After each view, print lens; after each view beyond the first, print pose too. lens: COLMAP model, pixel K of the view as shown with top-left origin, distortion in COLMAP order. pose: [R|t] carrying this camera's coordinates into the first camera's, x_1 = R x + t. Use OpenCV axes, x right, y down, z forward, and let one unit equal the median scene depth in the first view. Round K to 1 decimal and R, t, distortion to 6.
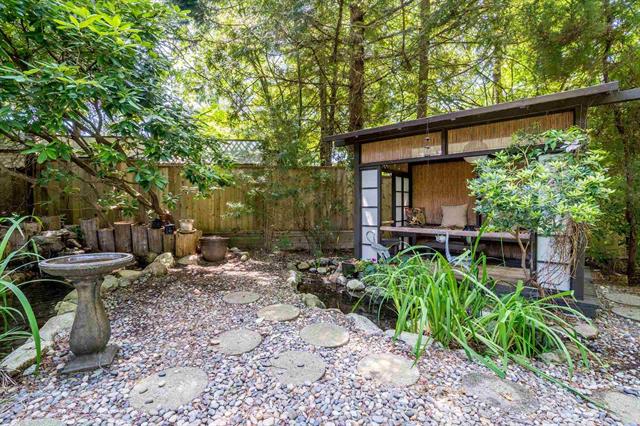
lens RADIAL K [[300.1, 0, 320.0], [0, 300.1, 213.0], [0, 0, 1]] dist [0.000320, -0.000062]
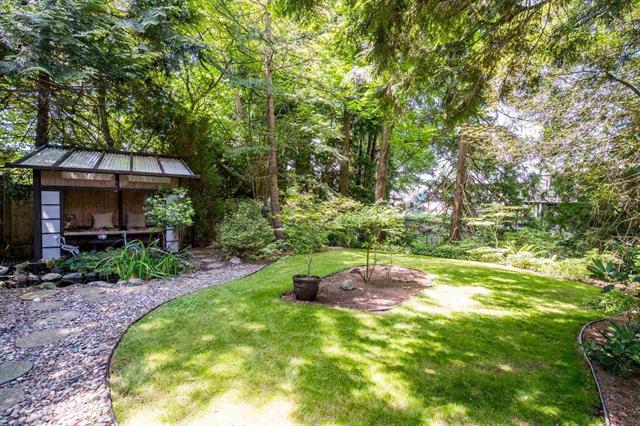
lens RADIAL K [[300.1, 0, 320.0], [0, 300.1, 213.0], [0, 0, 1]] dist [0.000320, -0.000062]
pose [[0.344824, -0.033935, 0.938054, -0.680495], [0.009420, 0.999421, 0.032692, -0.078941], [-0.938620, -0.002437, 0.344944, -0.587865]]
